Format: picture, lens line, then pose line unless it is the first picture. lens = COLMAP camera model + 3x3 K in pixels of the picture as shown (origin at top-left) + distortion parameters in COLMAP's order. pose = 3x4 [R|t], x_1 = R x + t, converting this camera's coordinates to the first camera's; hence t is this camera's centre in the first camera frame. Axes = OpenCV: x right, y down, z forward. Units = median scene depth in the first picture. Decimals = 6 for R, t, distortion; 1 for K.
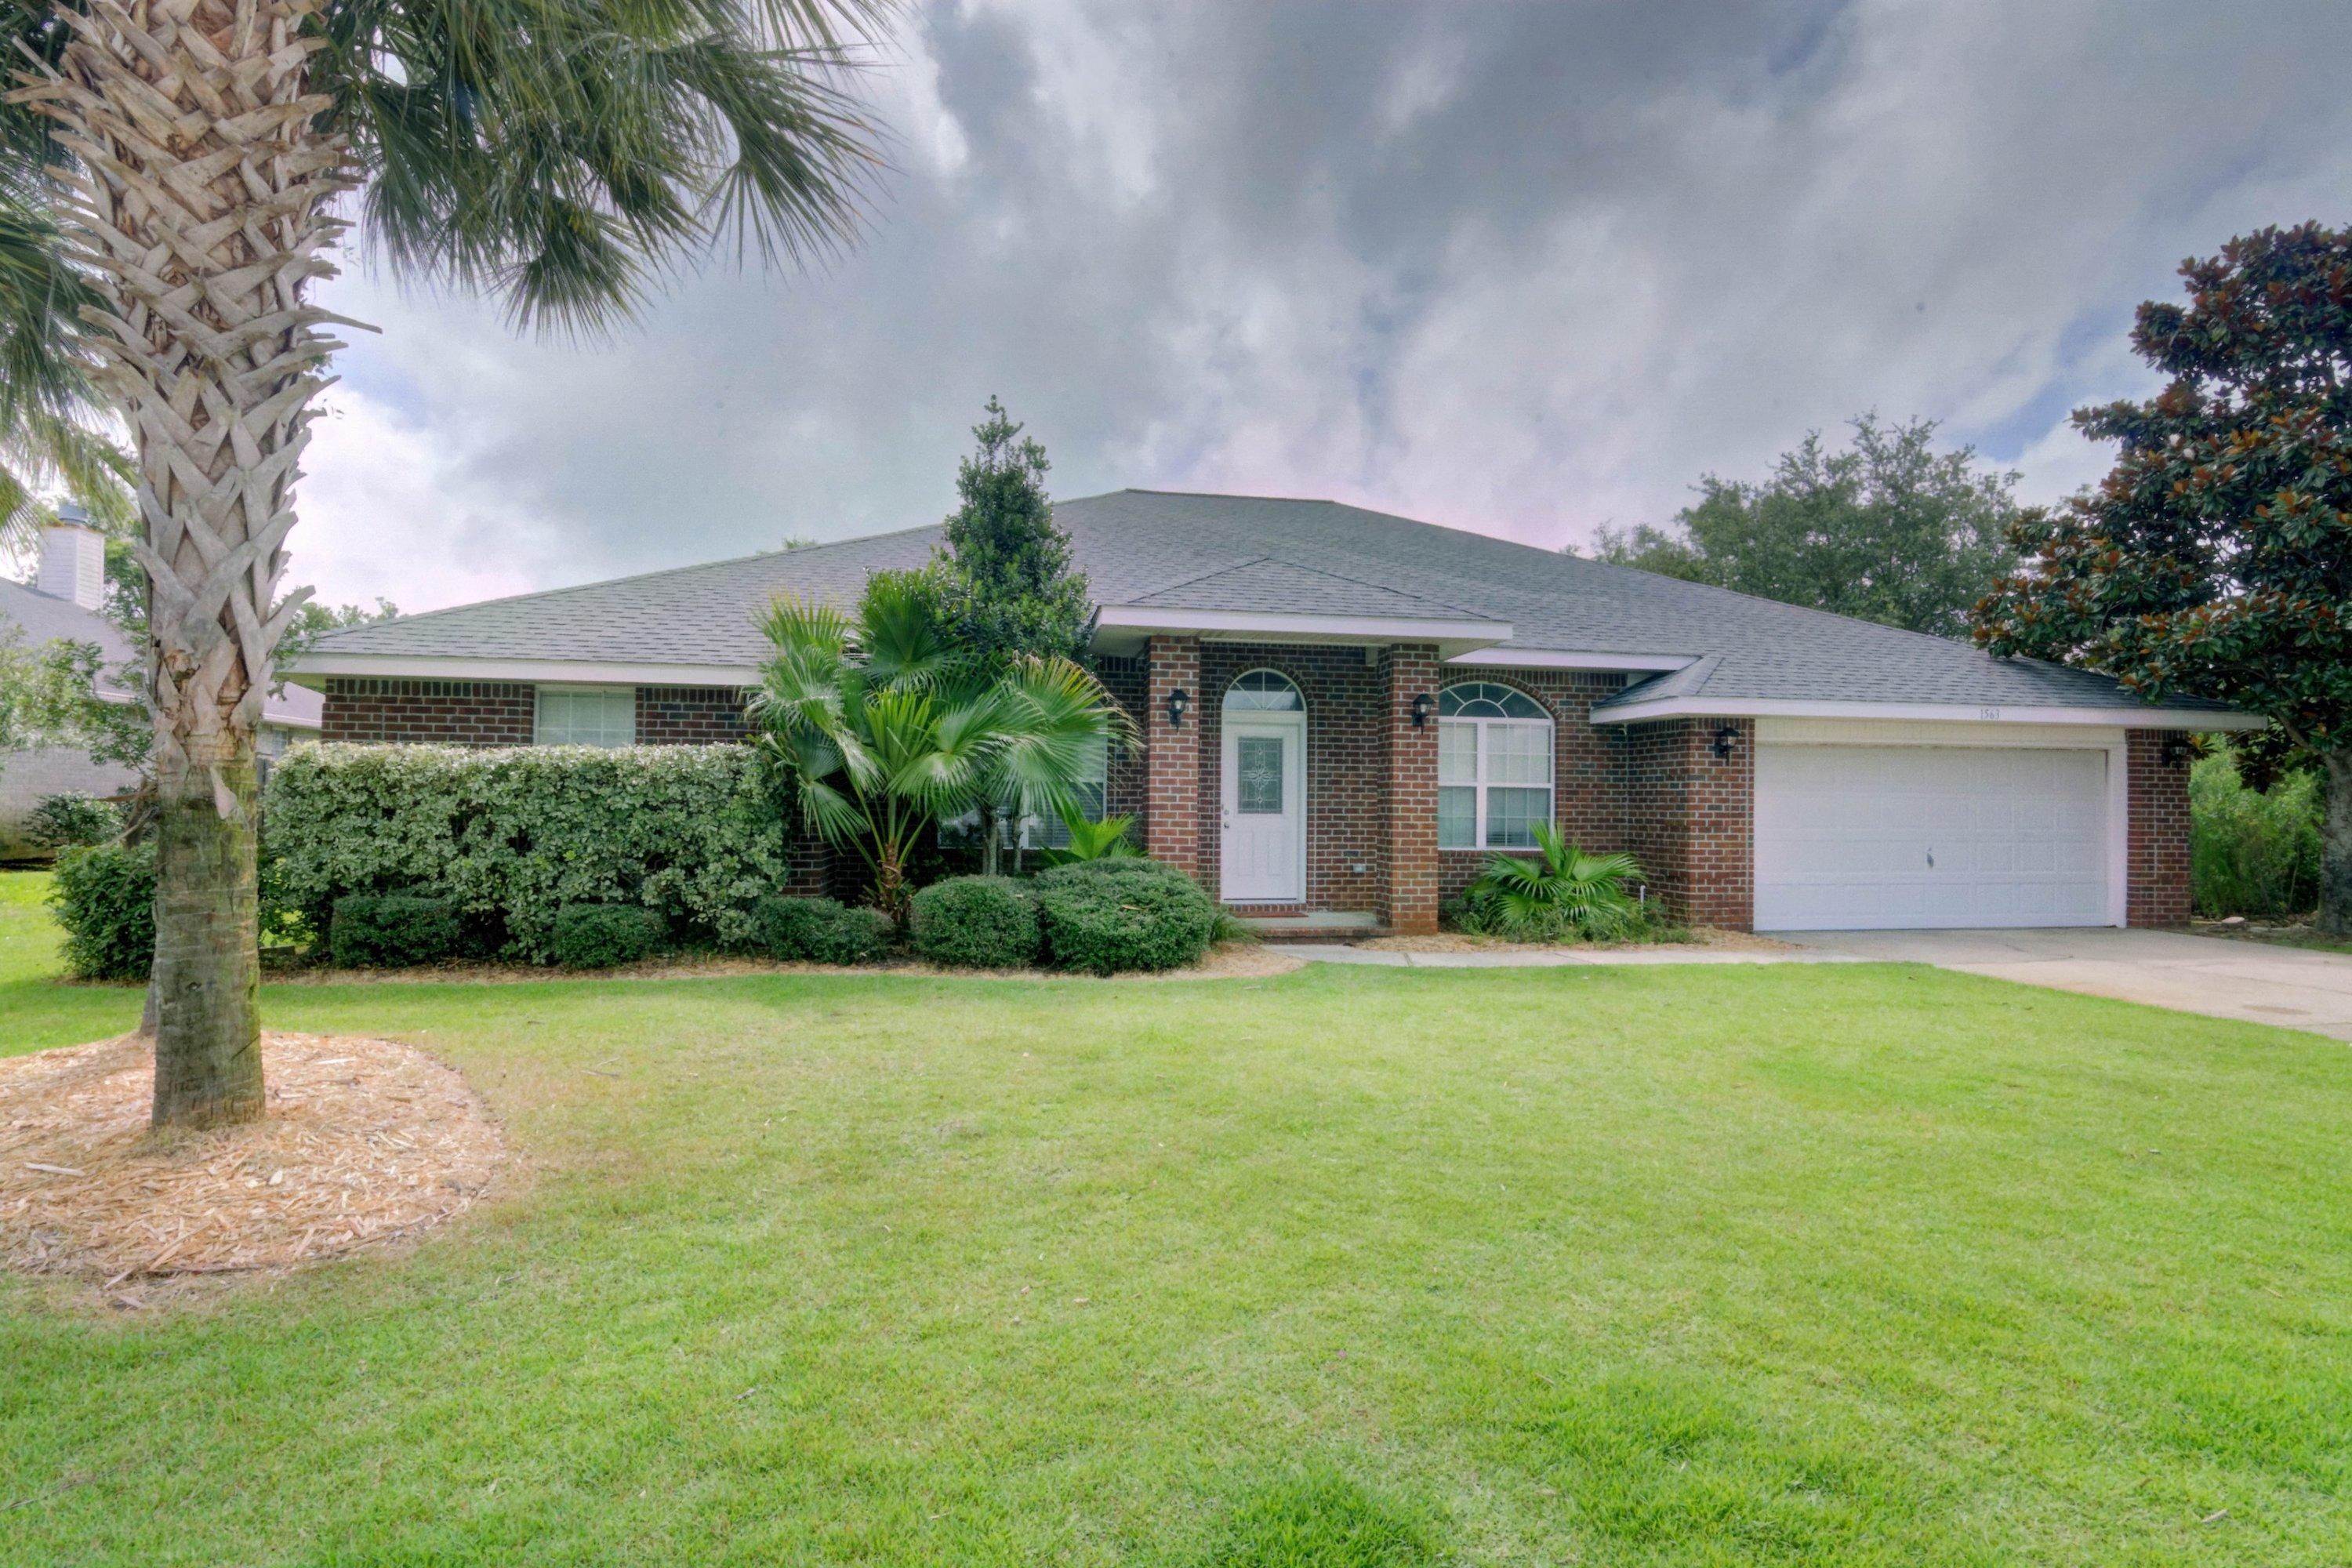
lens RADIAL K [[1123.8, 0, 1176.2], [0, 1123.8, 787.9], [0, 0, 1]] dist [0.002511, 0.000105]
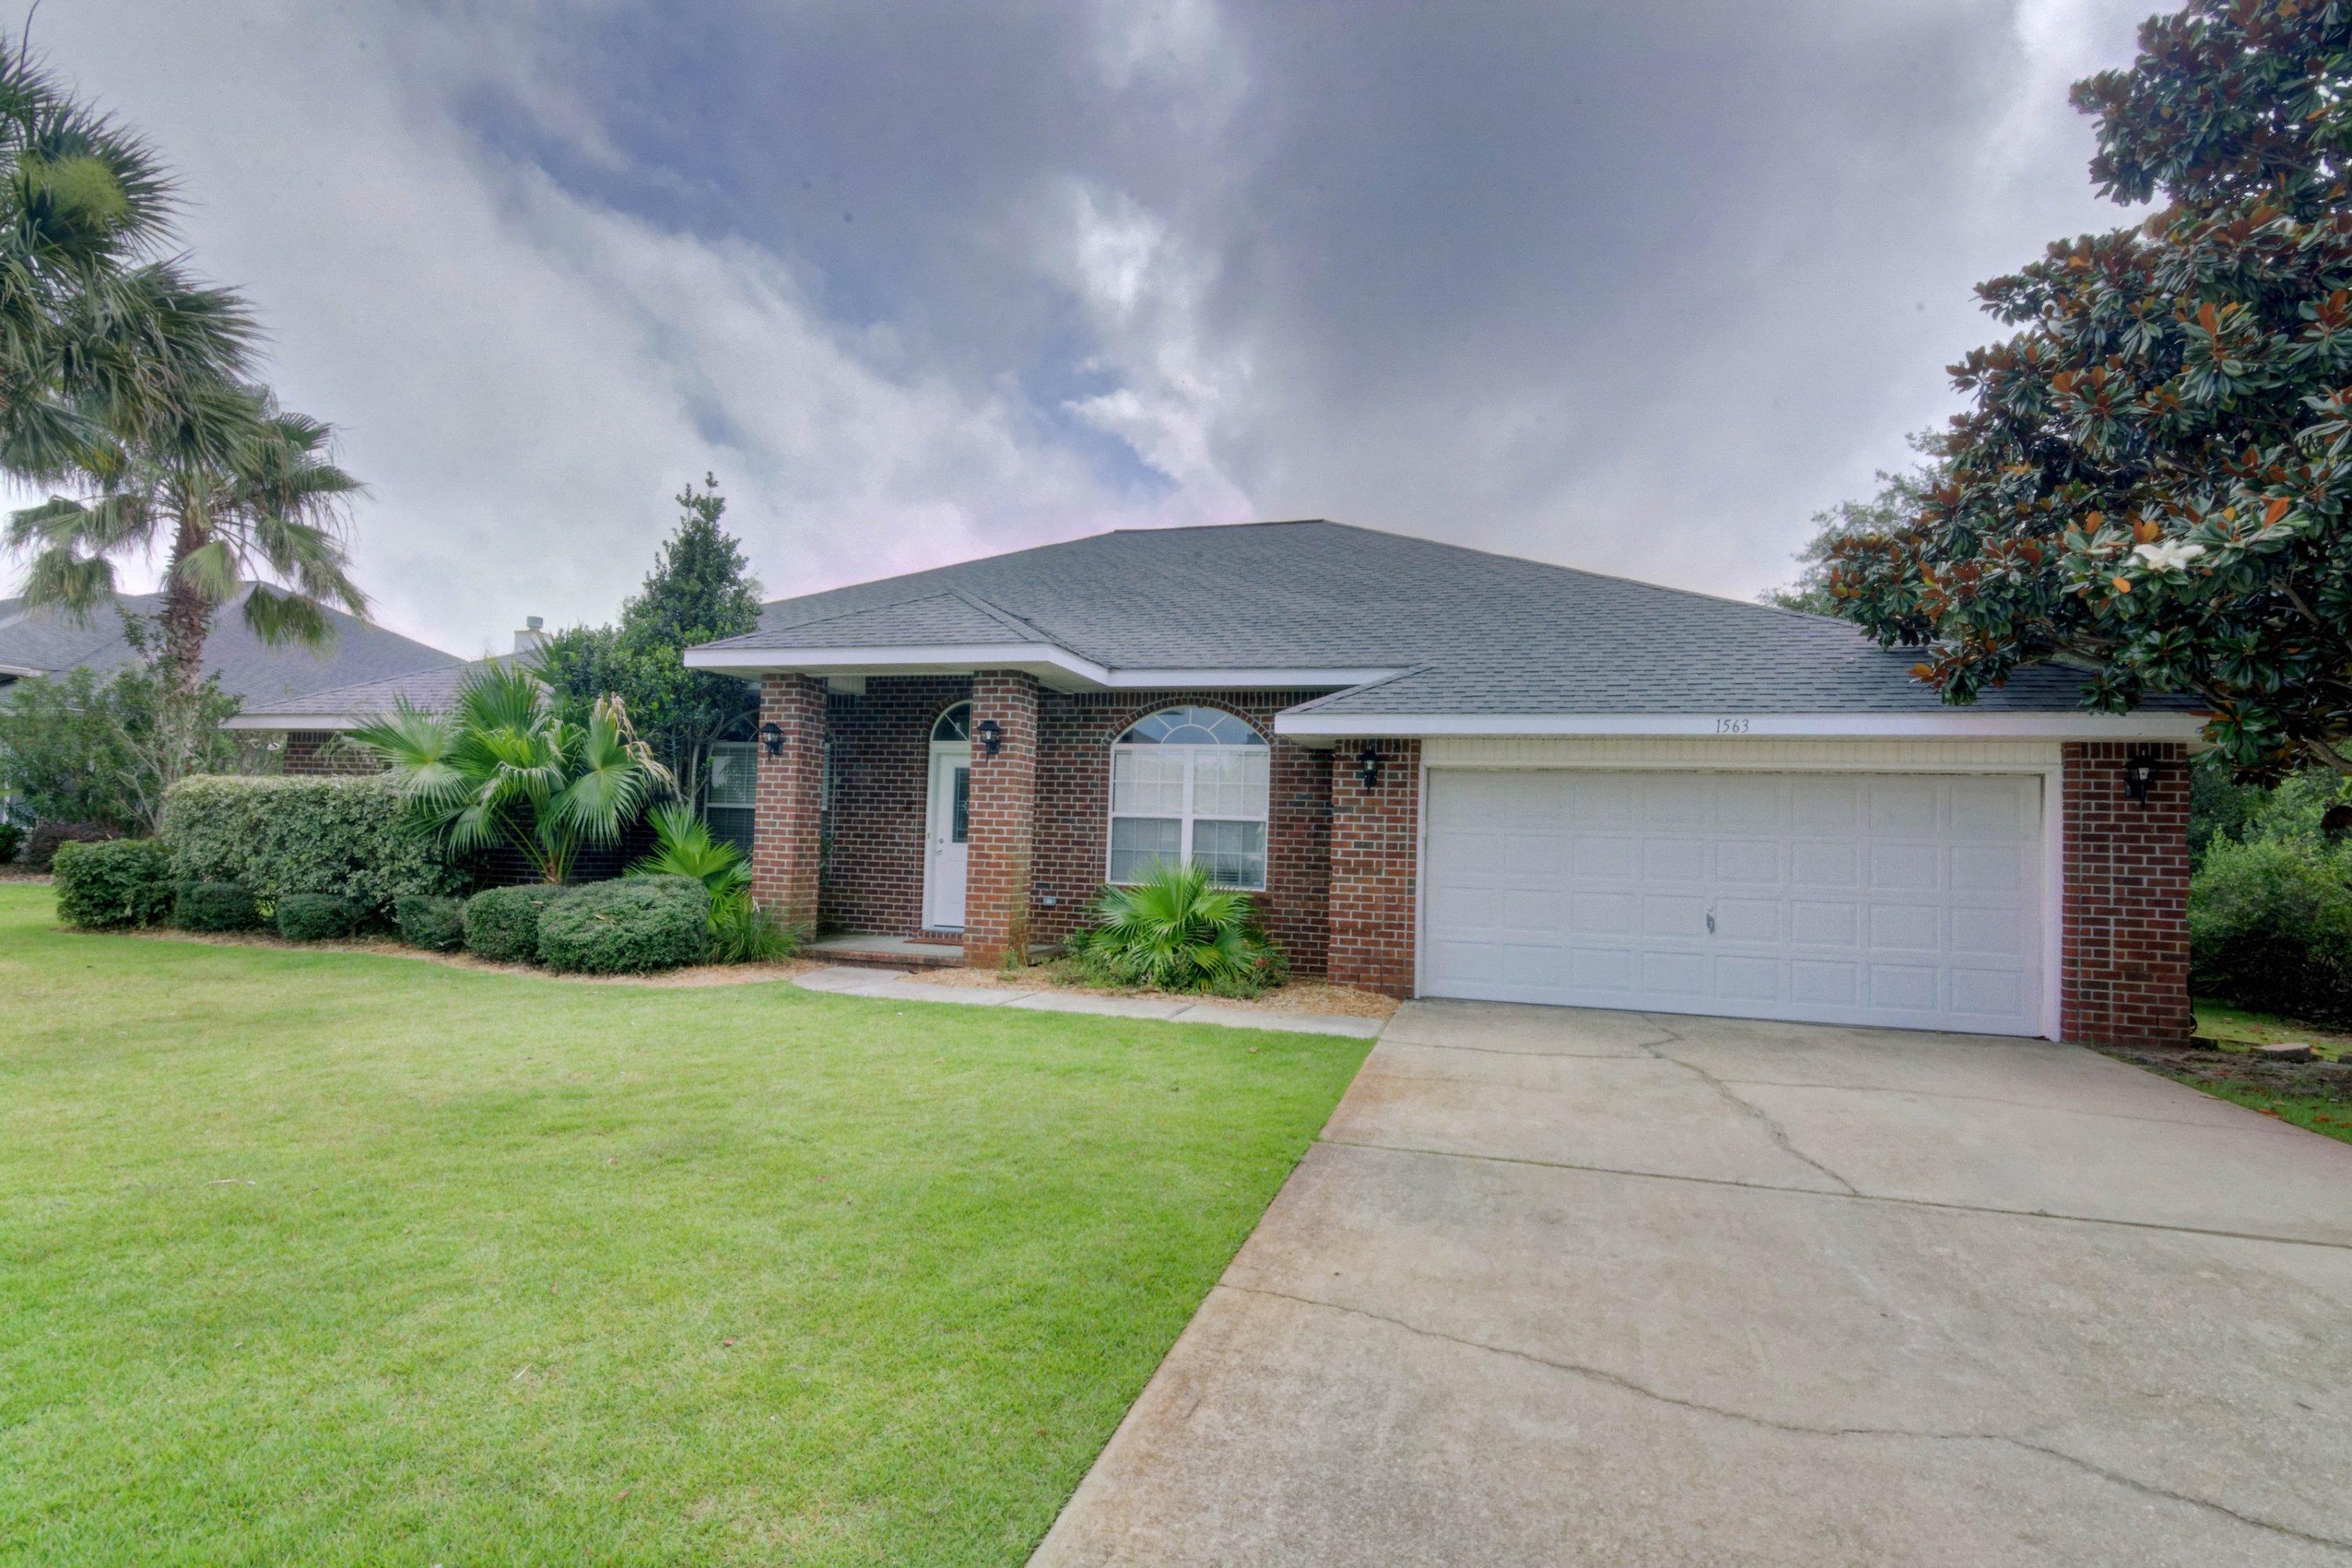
lens RADIAL K [[1123.8, 0, 1176.2], [0, 1123.8, 787.9], [0, 0, 1]] dist [0.002511, 0.000105]
pose [[0.895827, -0.002057, -0.444397, 0.769441], [-0.014582, 0.999315, -0.034020, 0.005682], [0.444163, 0.036957, 0.895184, 0.191091]]
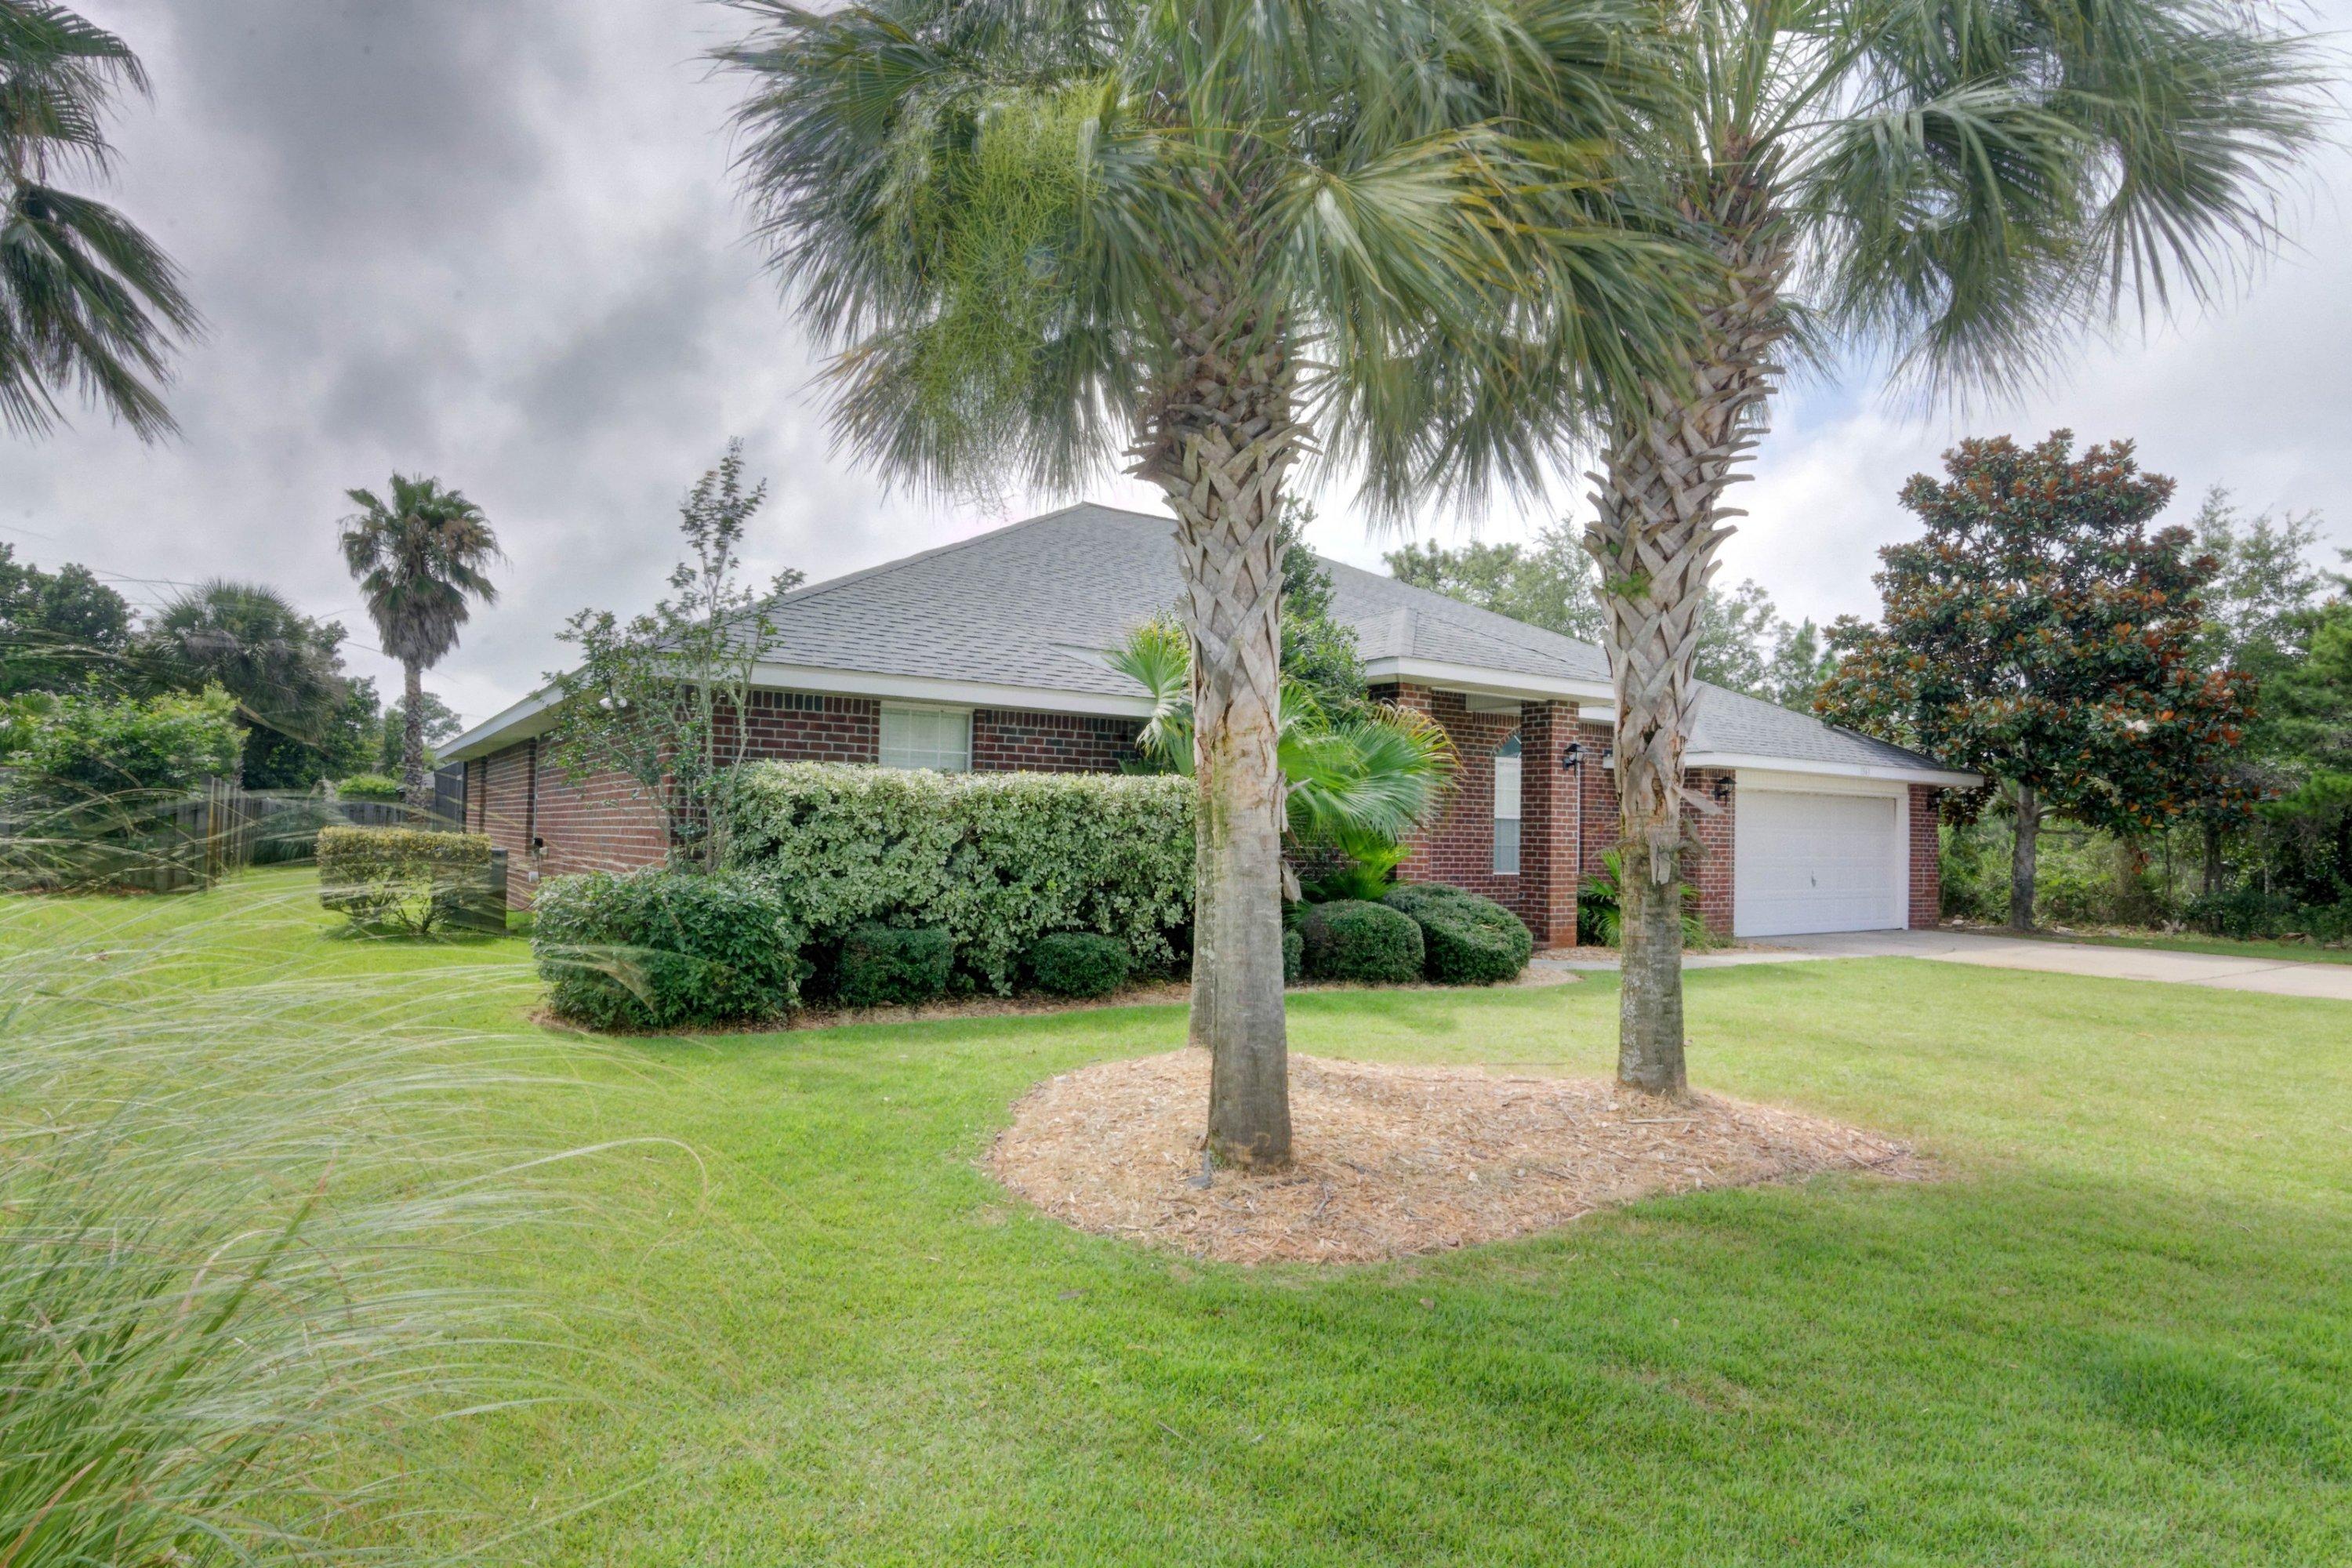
lens RADIAL K [[1281.3, 0, 1176.0], [0, 1281.3, 784.0], [0, 0, 1]] dist [-0.001582, 0.001315]
pose [[0.912383, 0.025882, 0.408518, -0.690071], [-0.021462, 0.999651, -0.015401, -0.010586], [-0.408774, 0.005284, 0.912621, -0.060406]]
